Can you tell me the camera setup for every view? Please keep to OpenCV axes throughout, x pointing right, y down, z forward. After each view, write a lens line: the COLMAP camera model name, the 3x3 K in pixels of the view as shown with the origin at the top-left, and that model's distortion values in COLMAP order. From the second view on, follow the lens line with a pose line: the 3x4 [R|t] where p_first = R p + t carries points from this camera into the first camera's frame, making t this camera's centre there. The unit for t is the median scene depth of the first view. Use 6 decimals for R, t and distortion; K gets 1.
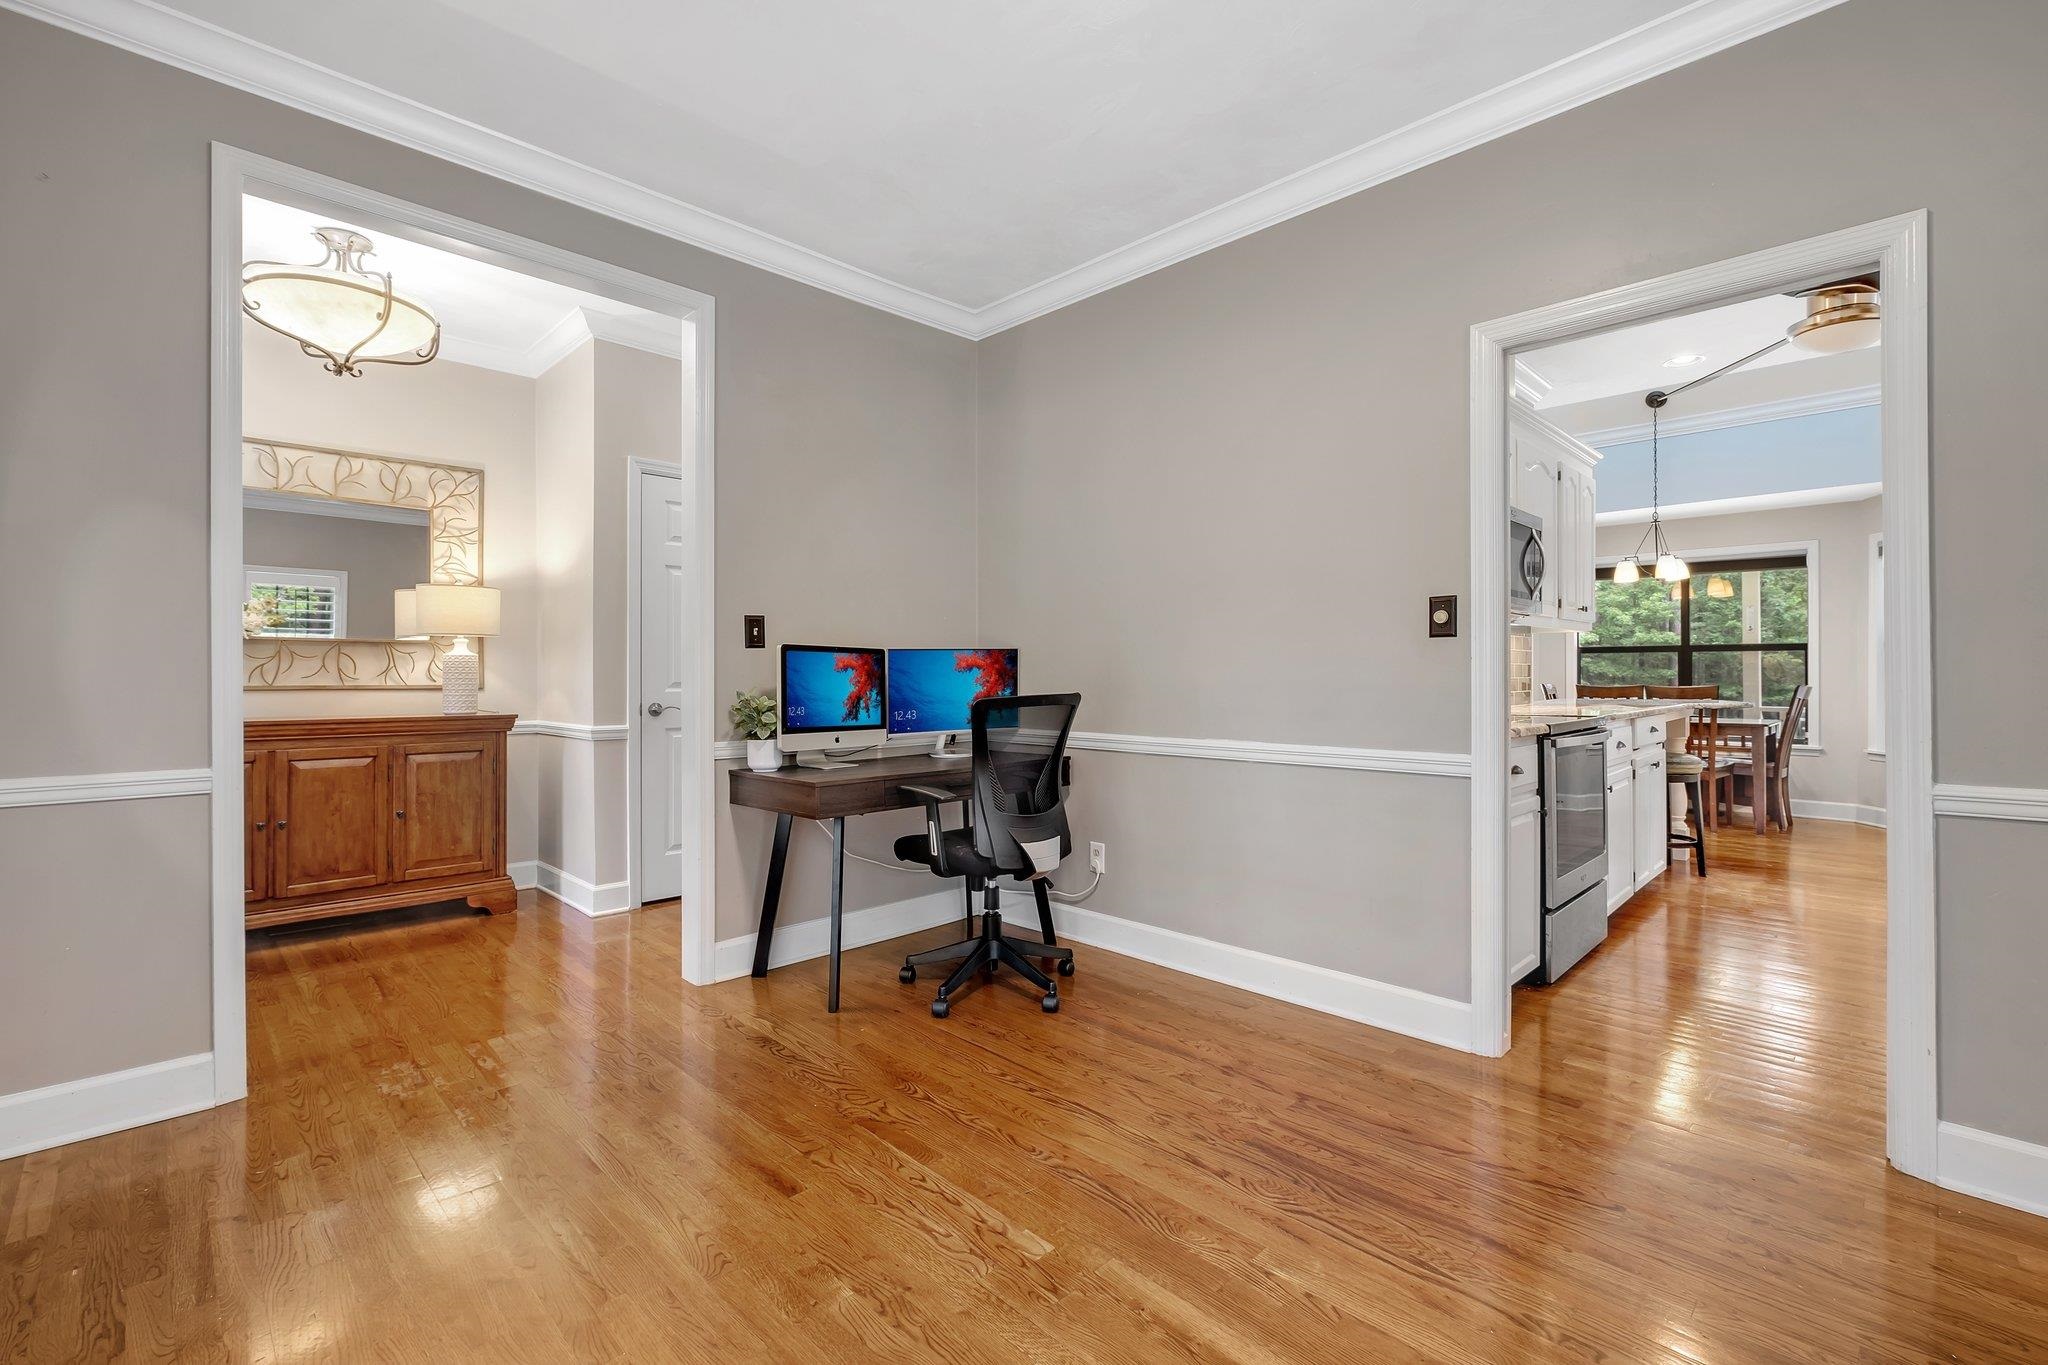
lens RADIAL K [[895.8, 0, 1022.1], [0, 895.8, 672.9], [0, 0, 1]] dist [-0.009800, 0.002066]
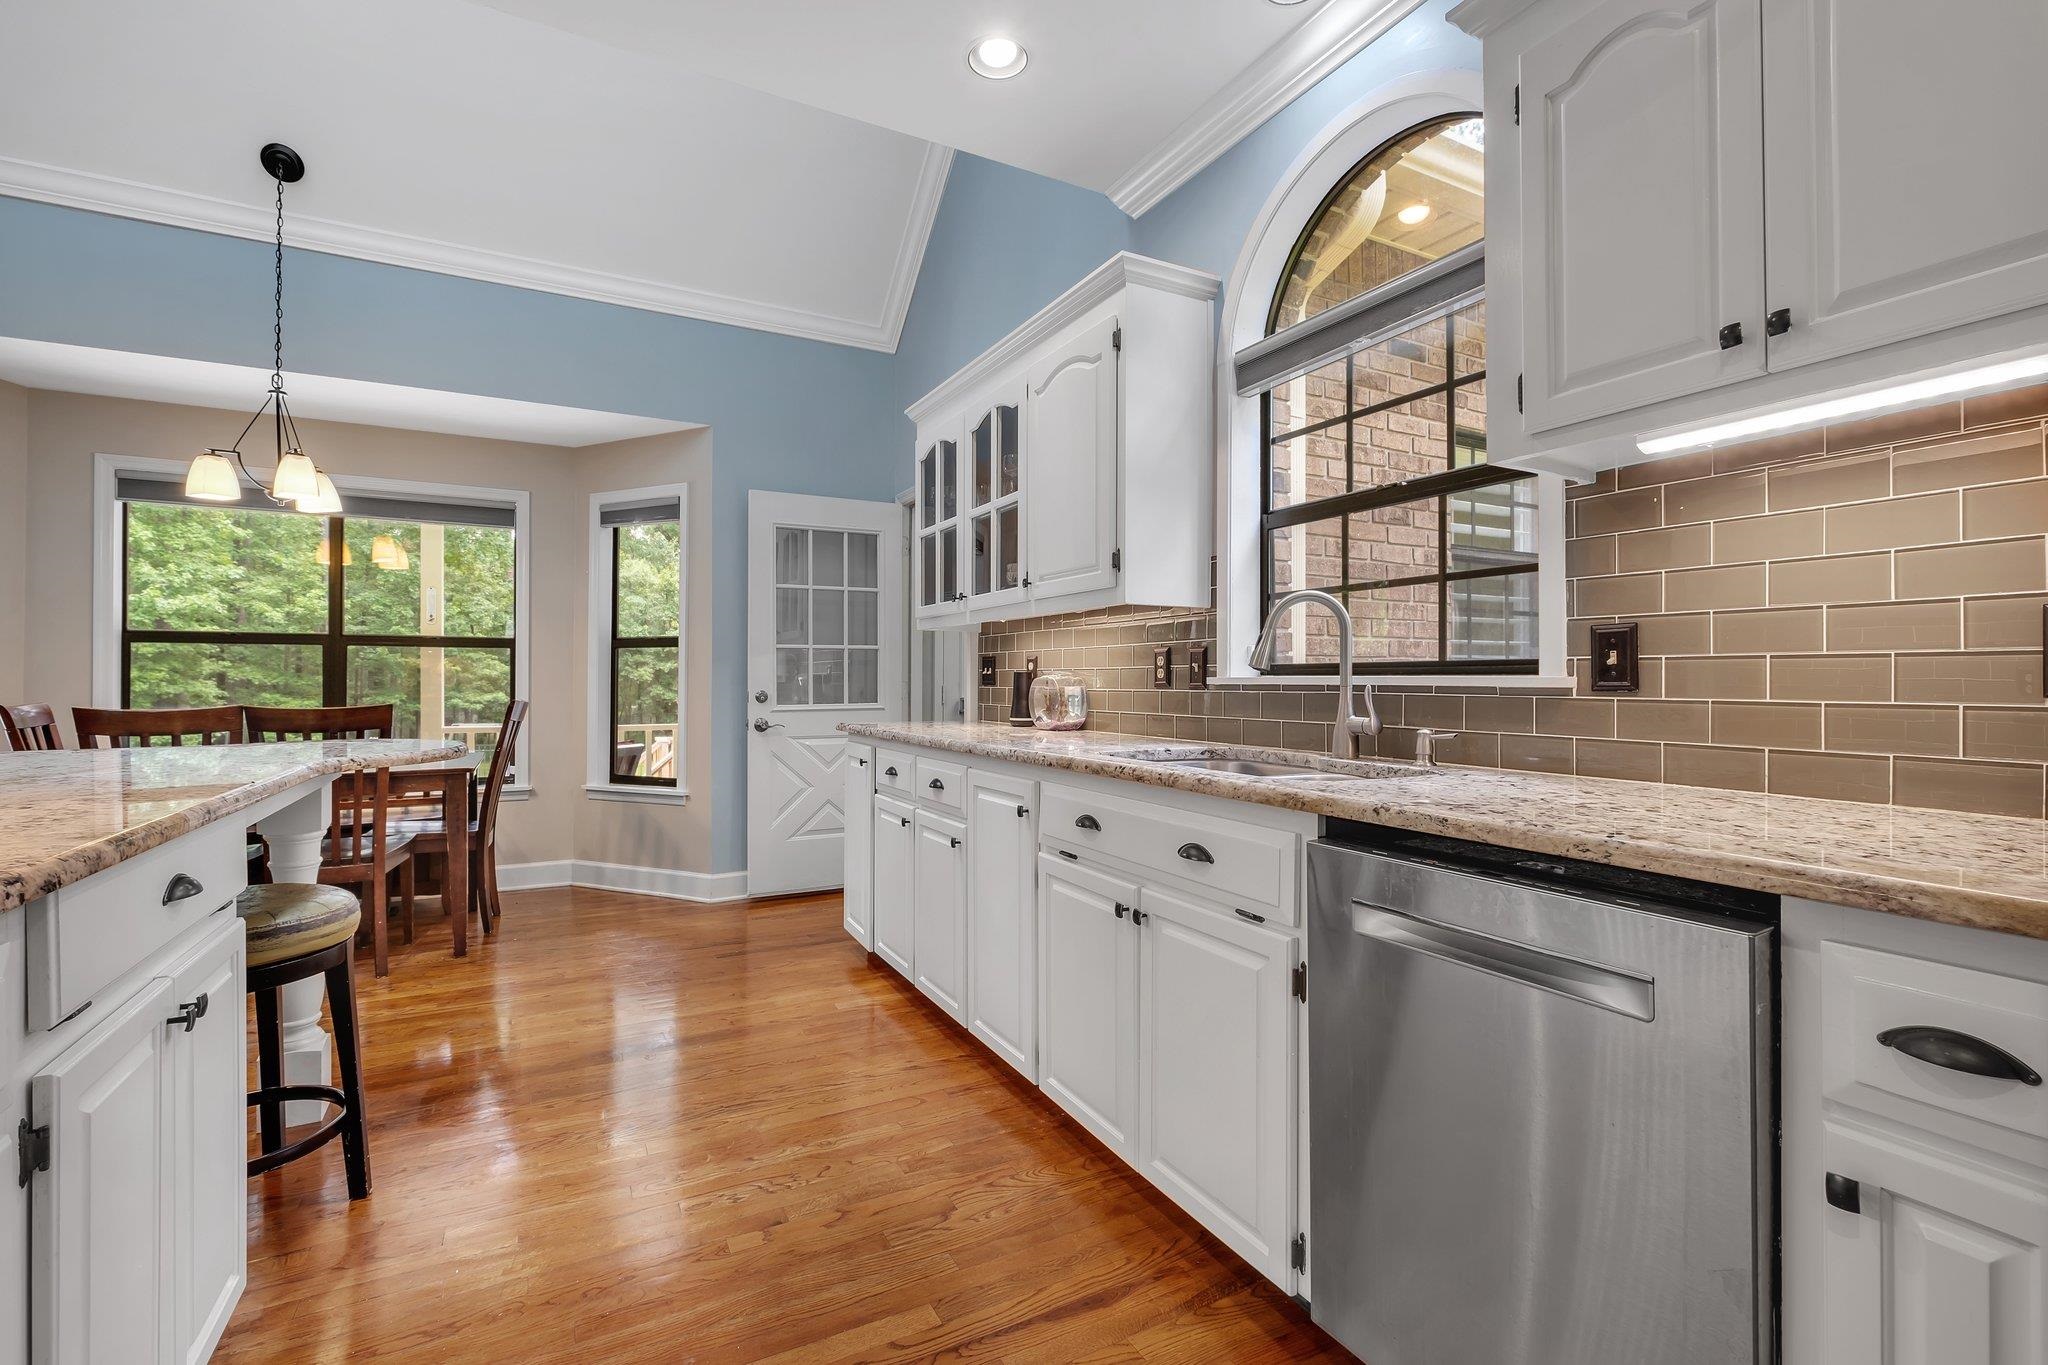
lens RADIAL K [[895.8, 0, 1028.5], [0, 895.8, 671.5], [0, 0, 1]] dist [-0.009800, 0.002066]
pose [[0.277402, 0.003451, 0.960748, 0.318412], [0.005803, 0.999969, -0.005267, -0.001212], [-0.960737, 0.007036, 0.277373, 0.413041]]
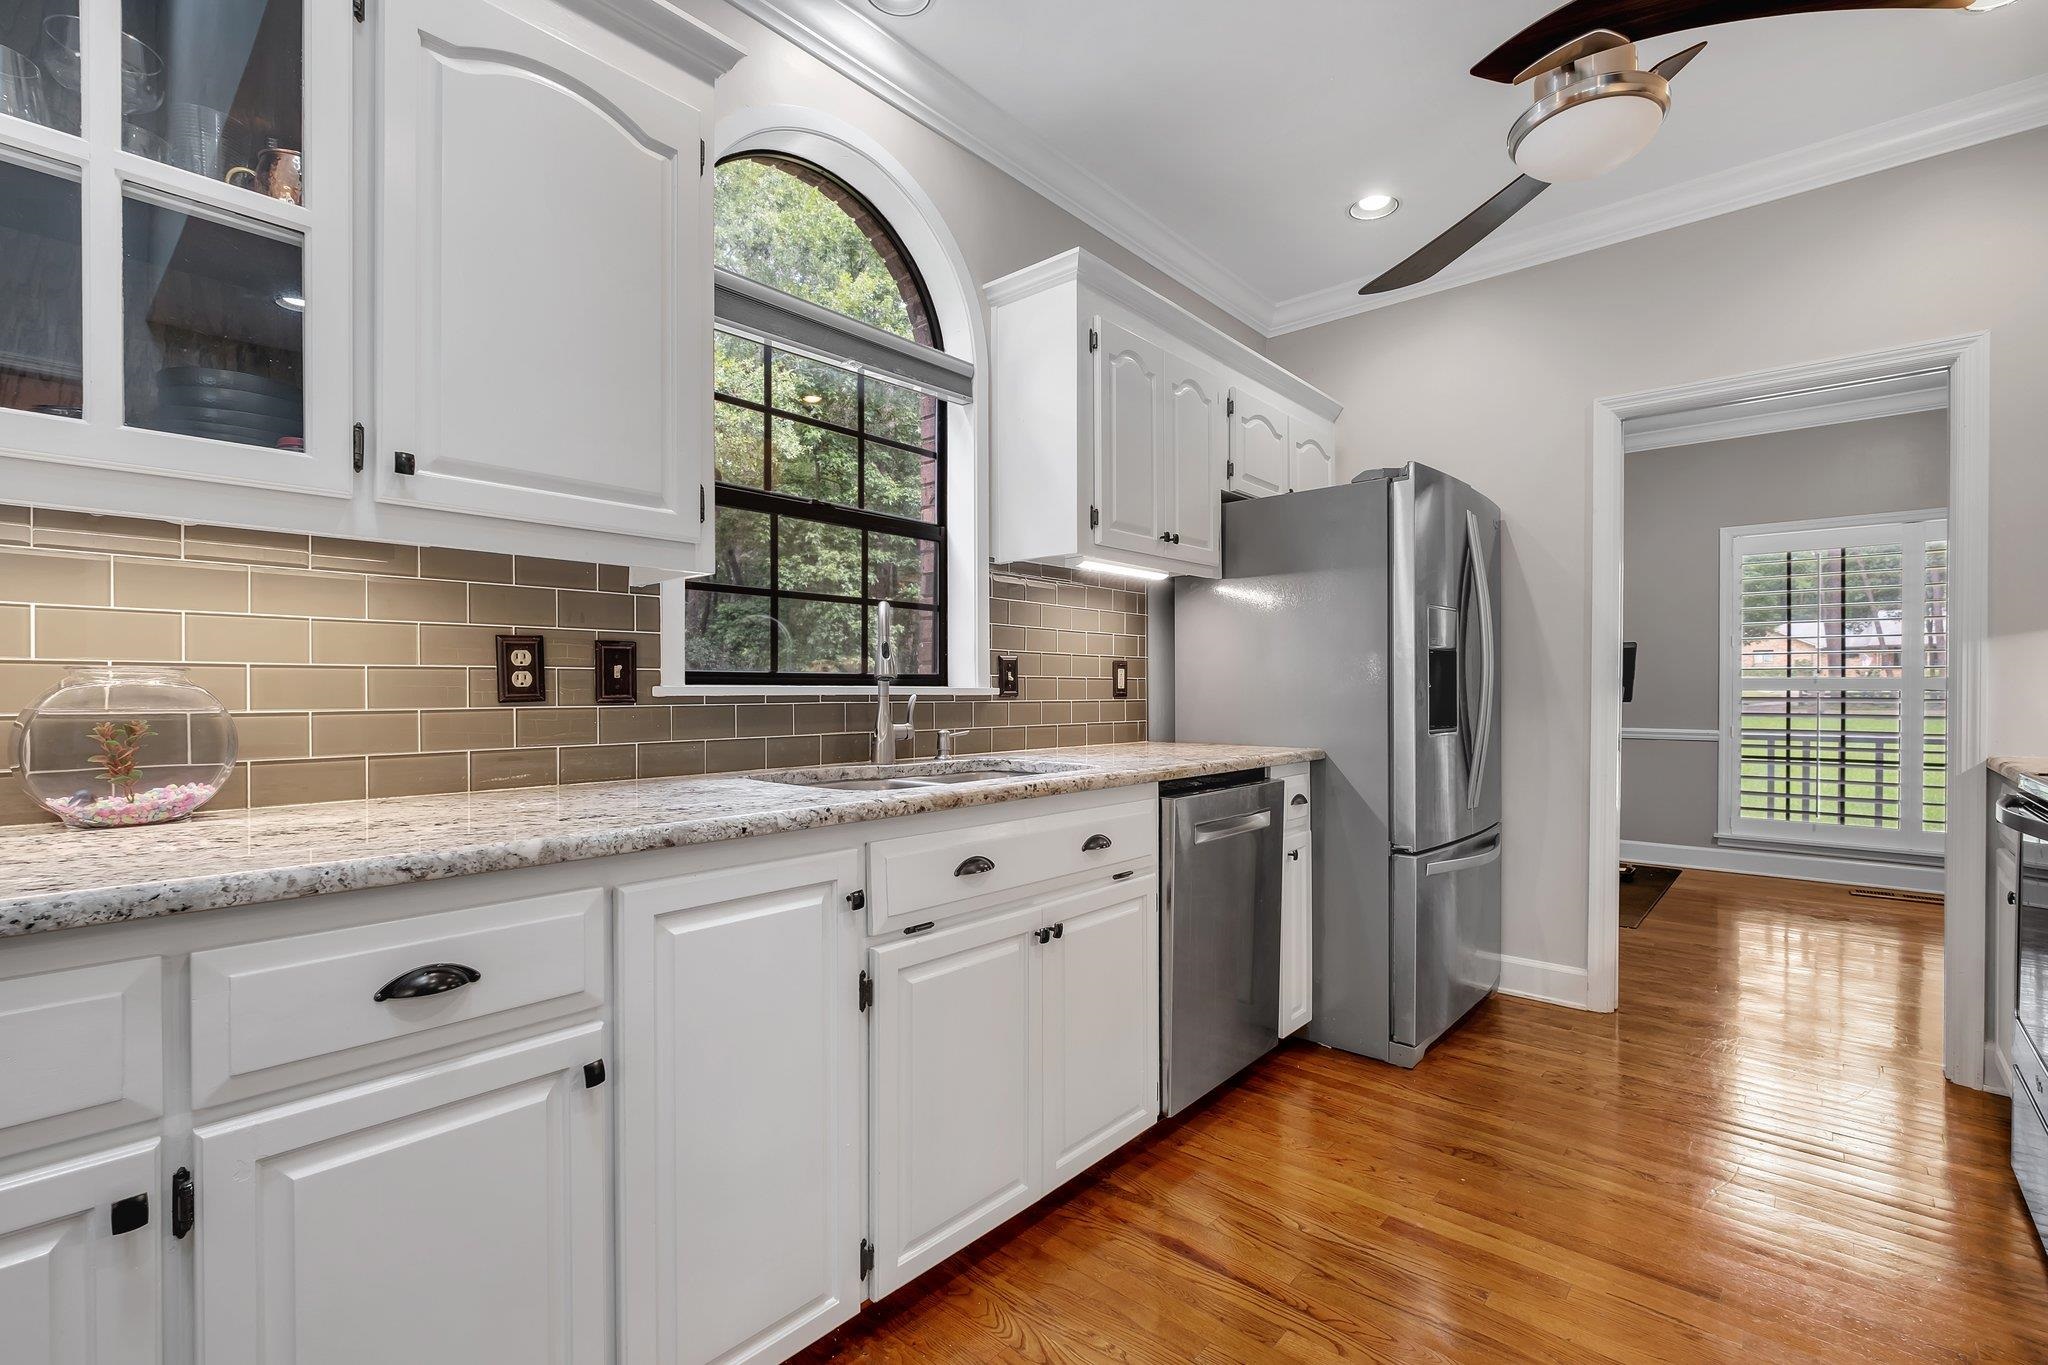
lens RADIAL K [[895.8, 0, 1000.6], [0, 895.8, 694.7], [0, 0, 1]] dist [-0.009800, 0.002066]
pose [[-0.998799, -0.007682, -0.048390, 0.618633], [-0.008167, 0.999918, 0.009842, -0.001220], [0.048310, 0.010225, -0.998780, 0.722749]]
